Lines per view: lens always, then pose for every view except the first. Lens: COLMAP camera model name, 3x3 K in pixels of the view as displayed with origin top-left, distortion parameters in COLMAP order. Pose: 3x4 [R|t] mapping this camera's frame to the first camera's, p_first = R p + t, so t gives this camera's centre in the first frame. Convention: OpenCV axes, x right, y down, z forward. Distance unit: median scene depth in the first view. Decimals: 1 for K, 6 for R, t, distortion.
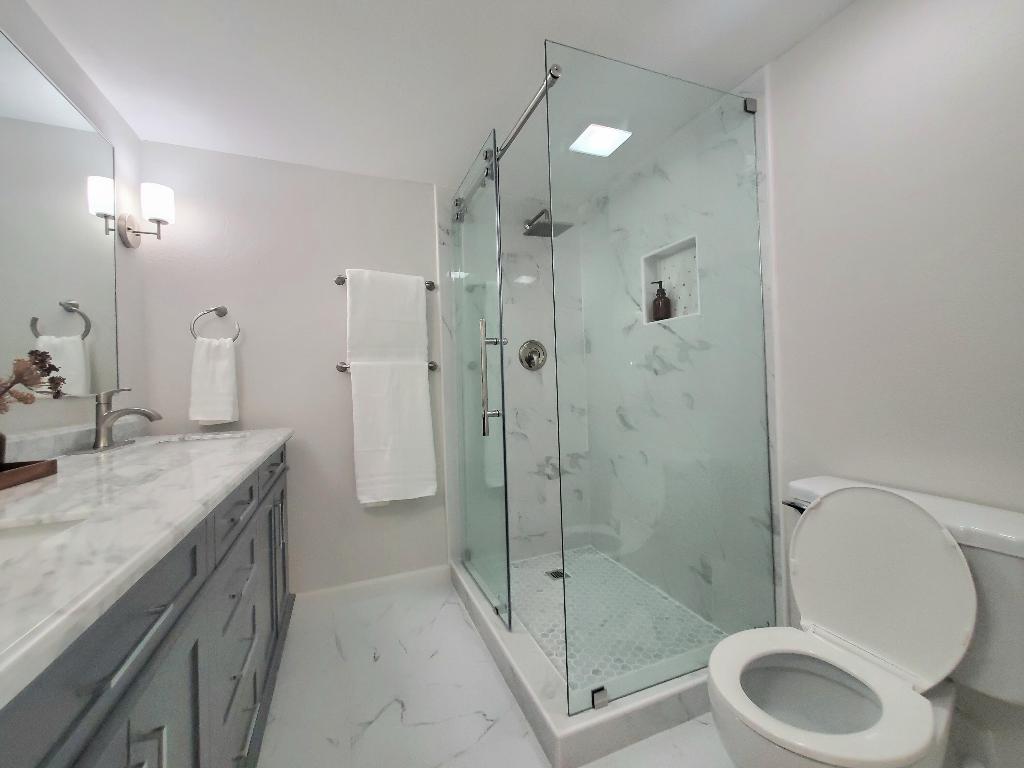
lens RADIAL K [[407.4, 0, 507.3], [0, 407.4, 378.4], [0, 0, 1]] dist [0.015435, -0.000866]
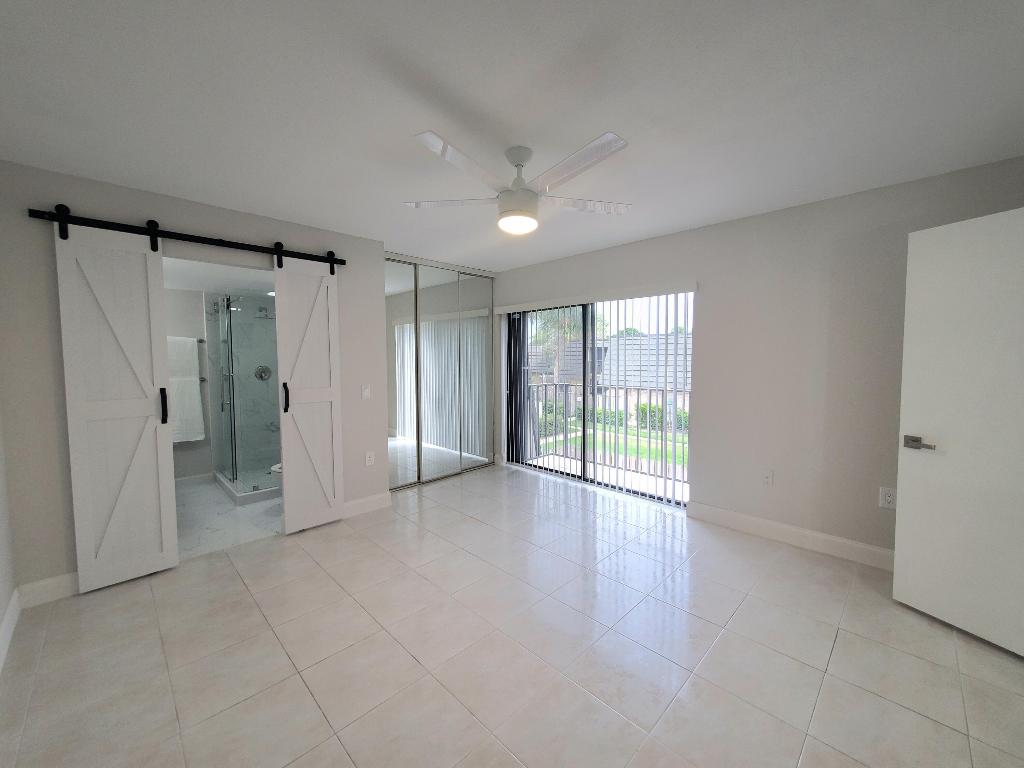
lens RADIAL K [[407.4, 0, 511.5], [0, 407.4, 379.4], [0, 0, 1]] dist [0.015435, -0.000866]
pose [[0.919850, 0.007482, 0.392198, 0.524579], [-0.031630, 0.997977, 0.055145, -0.232172], [-0.390992, -0.063130, 0.918226, -1.818131]]
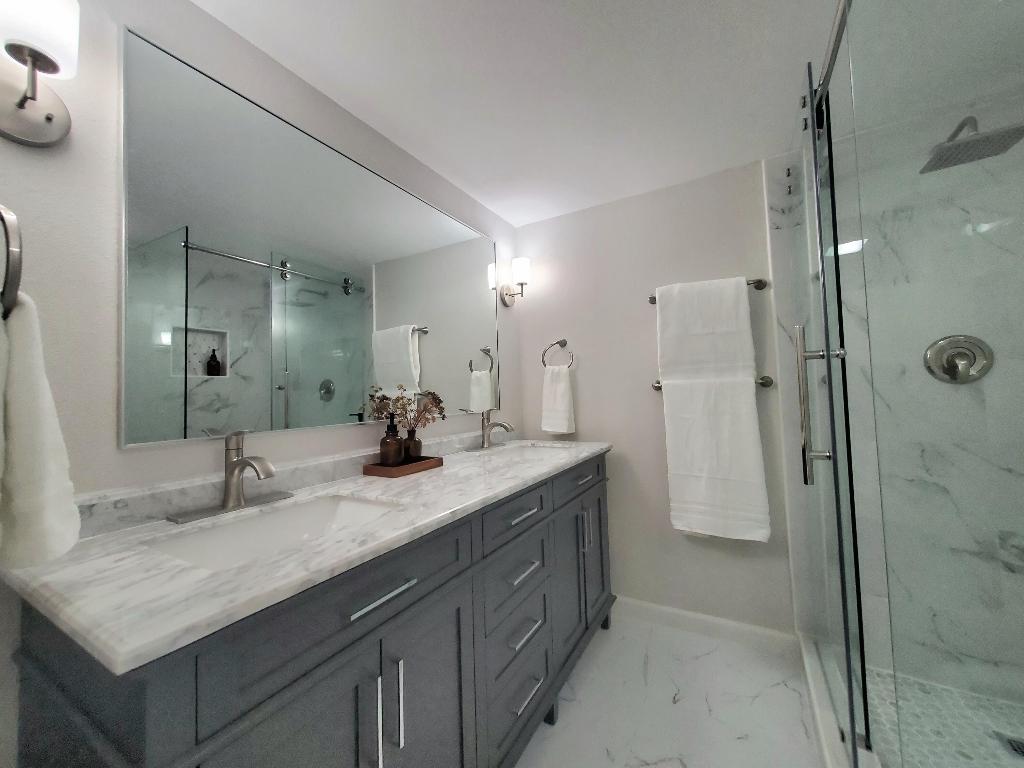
lens RADIAL K [[407.4, 0, 507.9], [0, 407.4, 382.0], [0, 0, 1]] dist [0.015435, -0.000866]
pose [[0.624328, -0.017282, -0.780972, 0.162506], [0.020414, 0.999775, -0.005804, -0.042641], [0.780896, -0.012319, 0.624540, 0.101601]]
